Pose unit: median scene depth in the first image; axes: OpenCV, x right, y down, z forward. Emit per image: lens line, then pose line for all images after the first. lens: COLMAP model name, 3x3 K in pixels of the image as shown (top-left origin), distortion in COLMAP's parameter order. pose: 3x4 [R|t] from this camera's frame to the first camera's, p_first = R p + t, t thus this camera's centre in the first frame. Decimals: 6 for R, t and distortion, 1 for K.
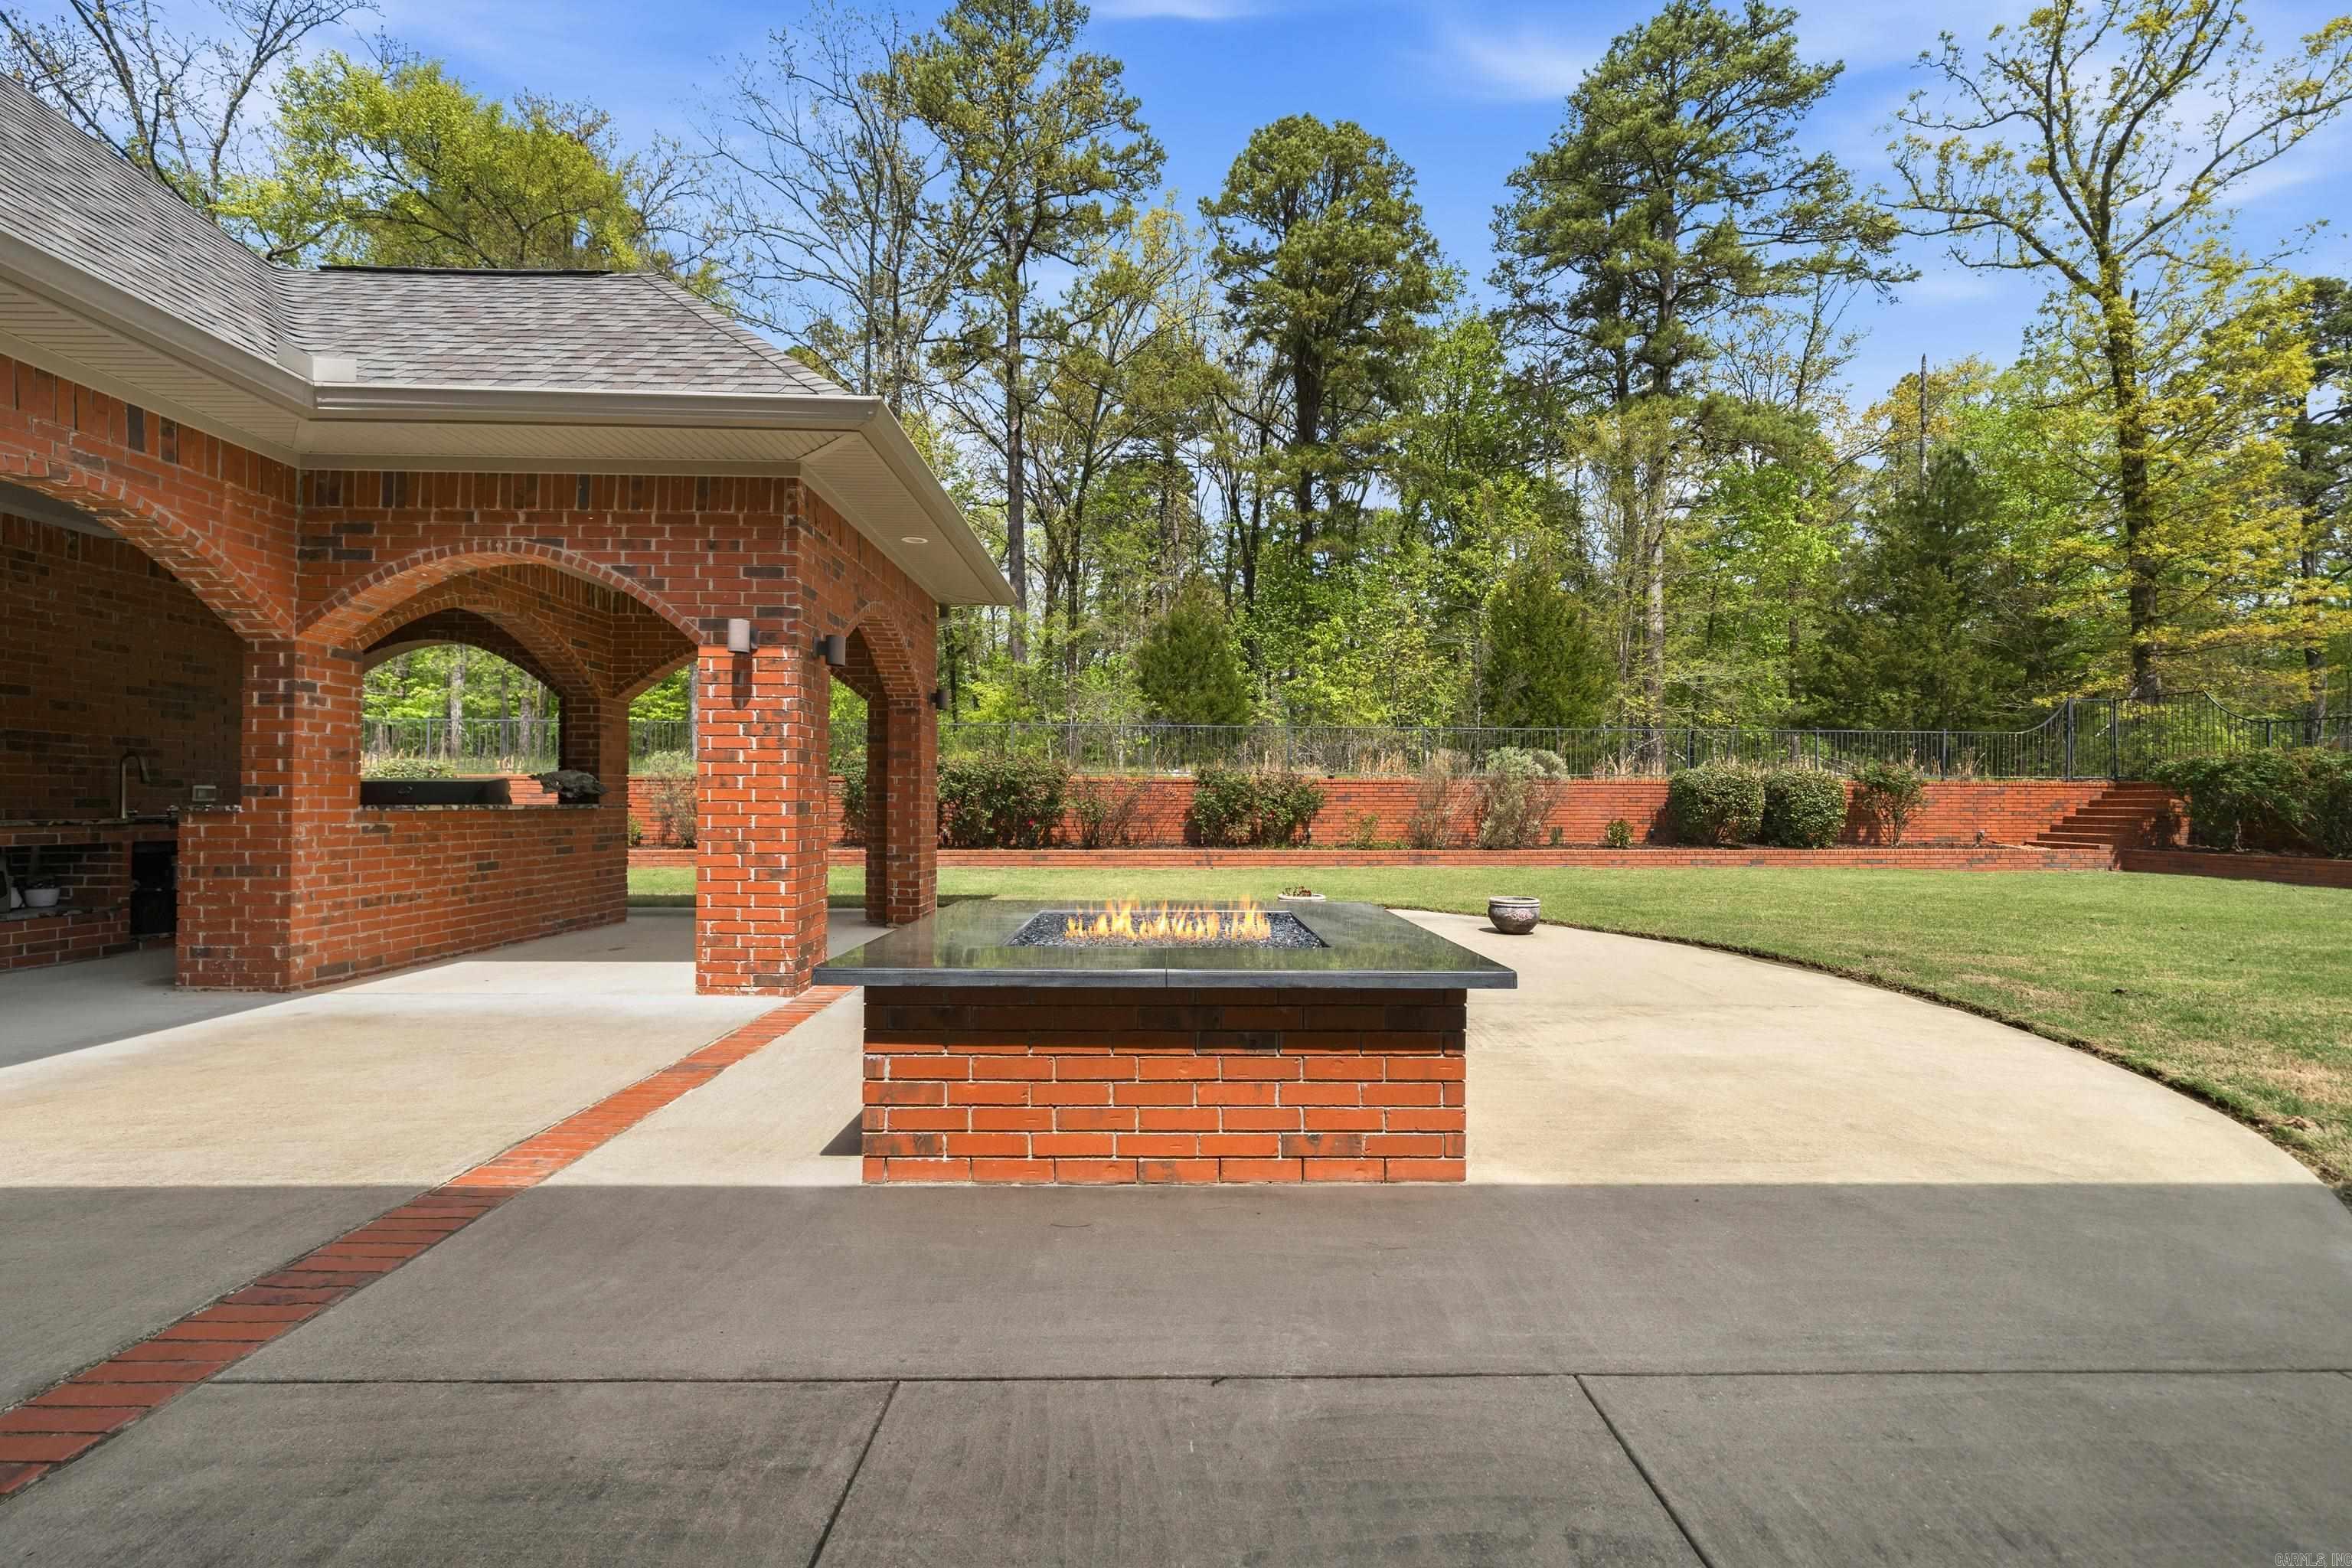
lens RADIAL K [[972.2, 0, 1176.4], [0, 972.2, 793.1], [0, 0, 1]] dist [0.000381, -0.000065]
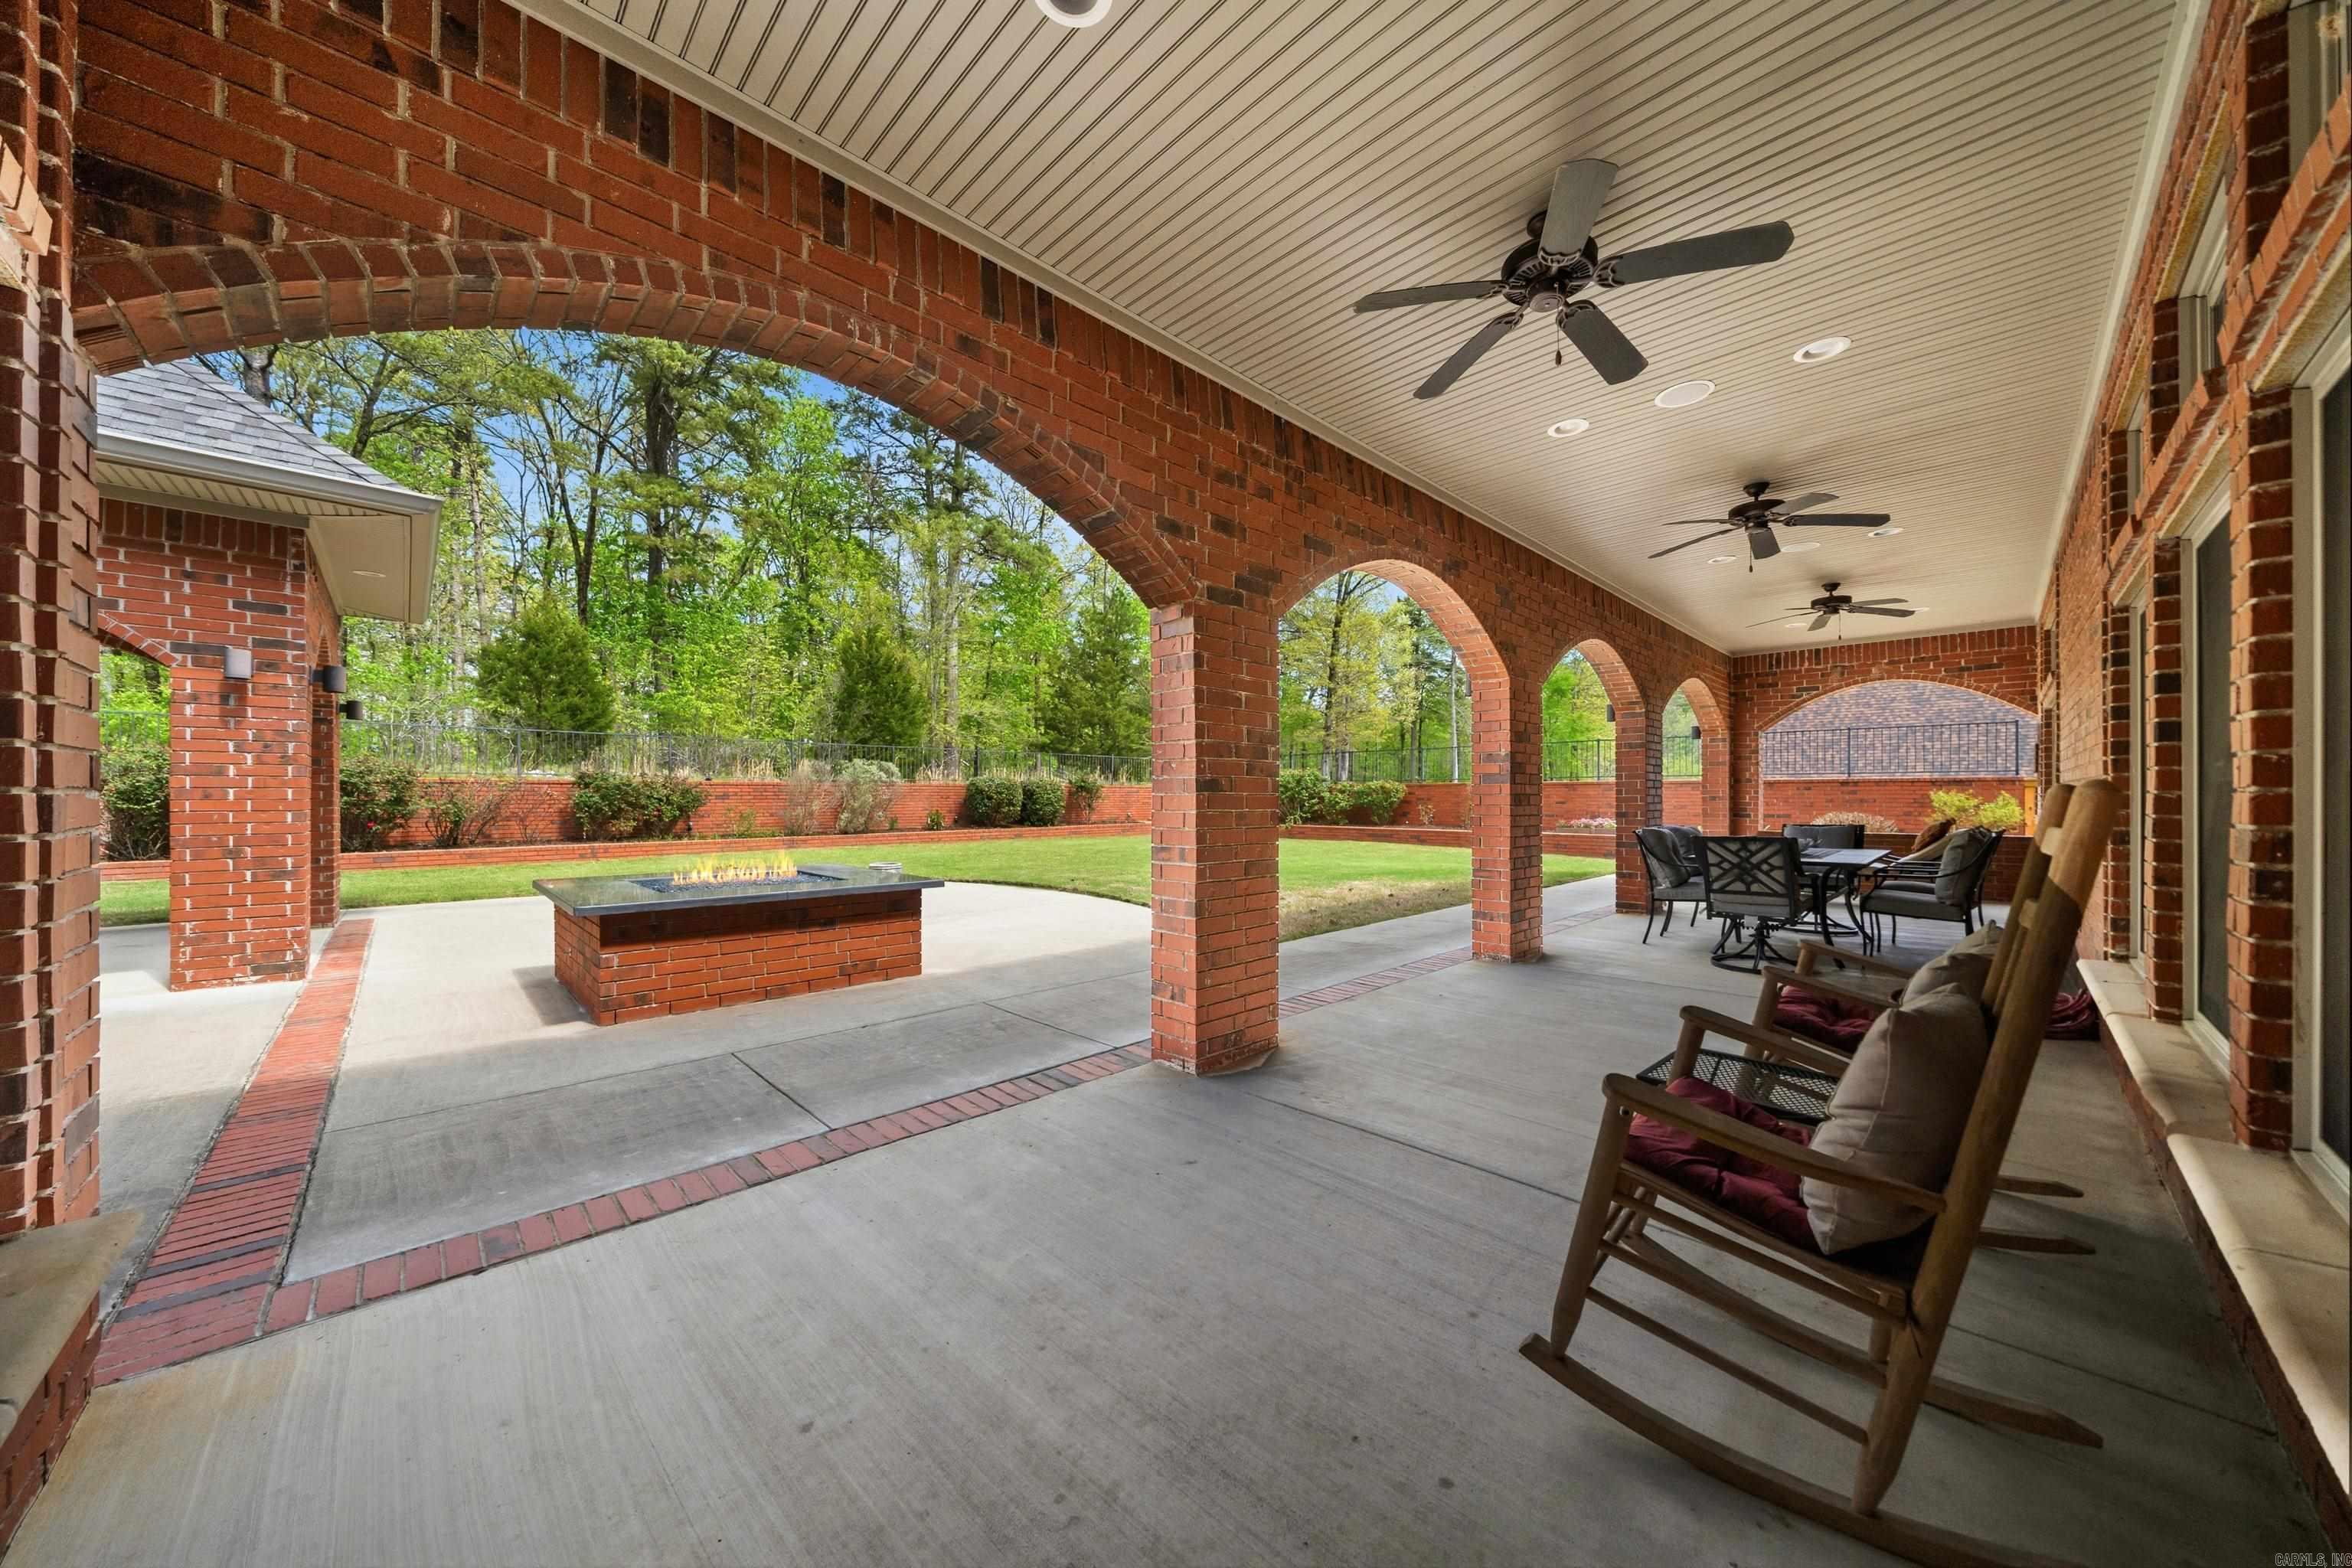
lens RADIAL K [[796.1, 0, 1176.0], [0, 796.1, 784.0], [0, 0, 1]] dist [0.000359, 0.000077]
pose [[0.738673, 0.004994, 0.674045, -0.085563], [-0.001145, 0.999980, -0.006154, -0.005934], [-0.674063, 0.003774, 0.738664, -0.128412]]
